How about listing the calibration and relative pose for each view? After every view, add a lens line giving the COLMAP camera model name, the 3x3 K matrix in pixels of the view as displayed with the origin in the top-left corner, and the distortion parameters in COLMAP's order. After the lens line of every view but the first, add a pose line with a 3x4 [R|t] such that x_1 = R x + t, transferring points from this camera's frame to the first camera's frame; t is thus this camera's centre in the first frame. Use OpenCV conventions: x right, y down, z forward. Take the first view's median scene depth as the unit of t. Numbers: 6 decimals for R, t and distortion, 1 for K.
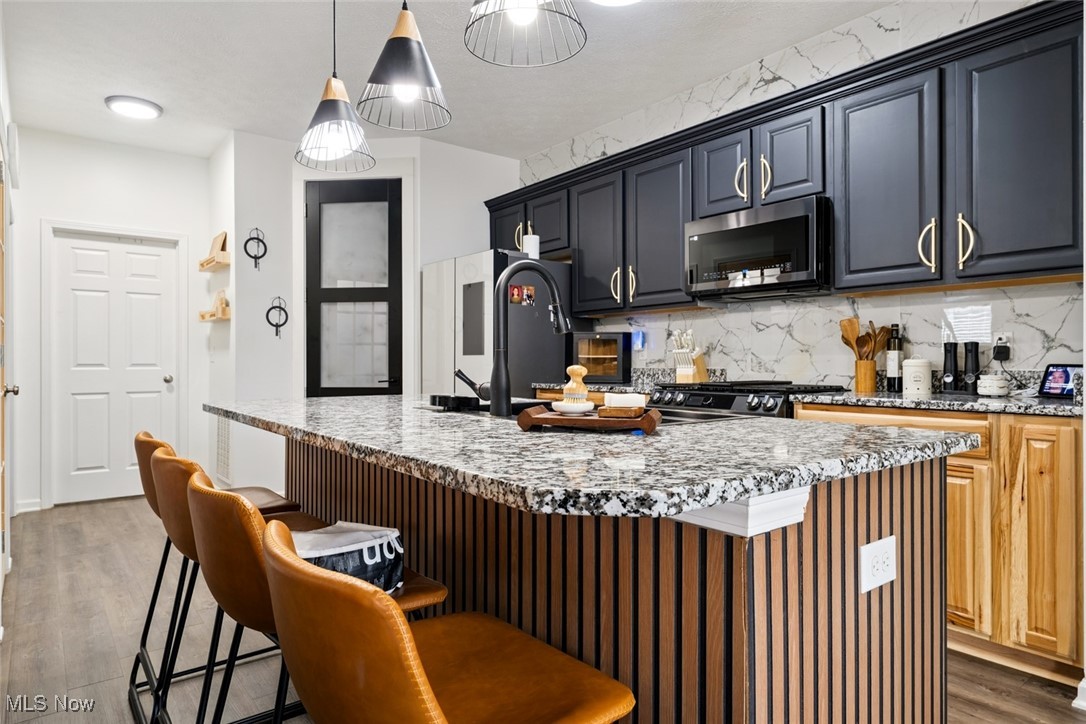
lens RADIAL K [[643.1, 0, 538.3], [0, 643.1, 365.9], [0, 0, 1]] dist [0.002172, -0.000512]
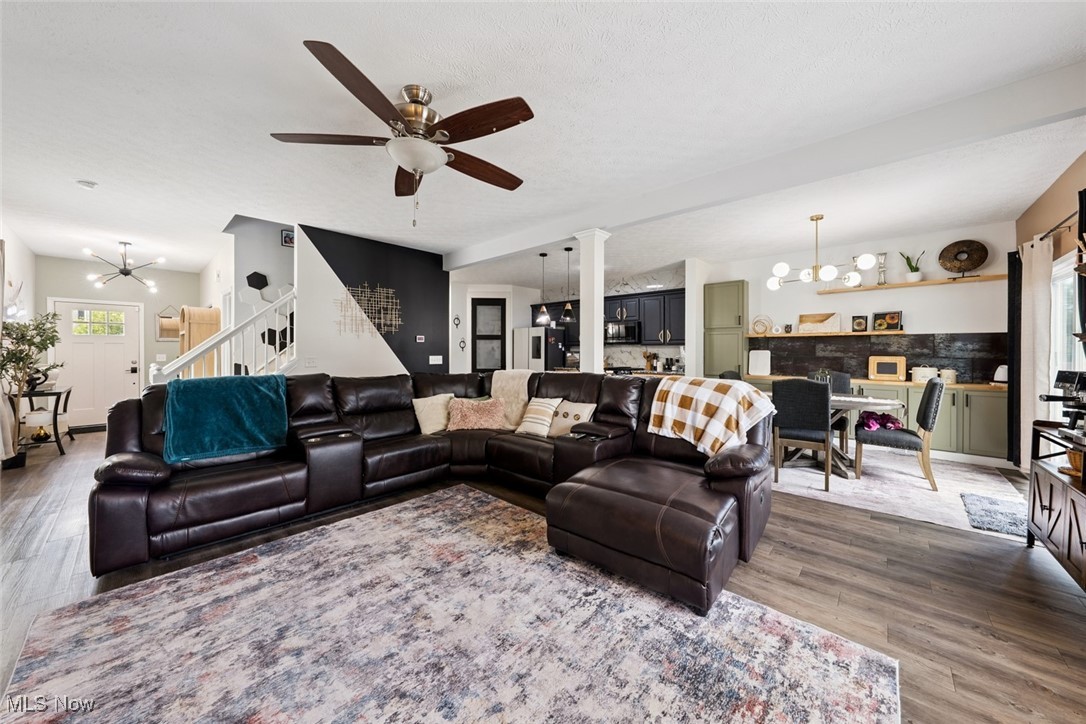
lens RADIAL K [[377.2, 0, 547.2], [0, 377.2, 352.8], [0, 0, 1]] dist [-0.002166, -0.000045]
pose [[0.985005, 0.001420, 0.172522, -0.389892], [-0.001342, 0.999999, -0.000570, -0.047277], [-0.172523, 0.000330, 0.985005, -0.902625]]
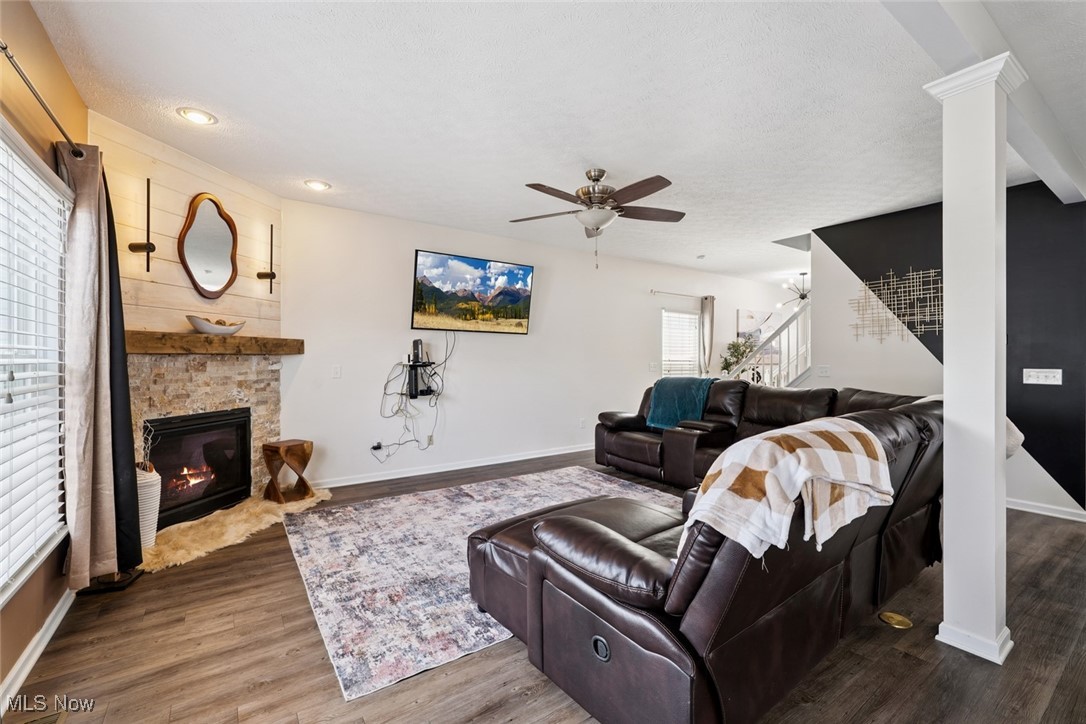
lens RADIAL K [[464.3, 0, 547.6], [0, 464.3, 356.2], [0, 0, 1]] dist [0.004709, -0.001542]
pose [[-0.048820, -0.004921, -0.998795, 0.440503], [-0.007316, 0.999963, -0.004569, -0.050027], [0.998781, 0.007084, -0.048854, -0.388492]]
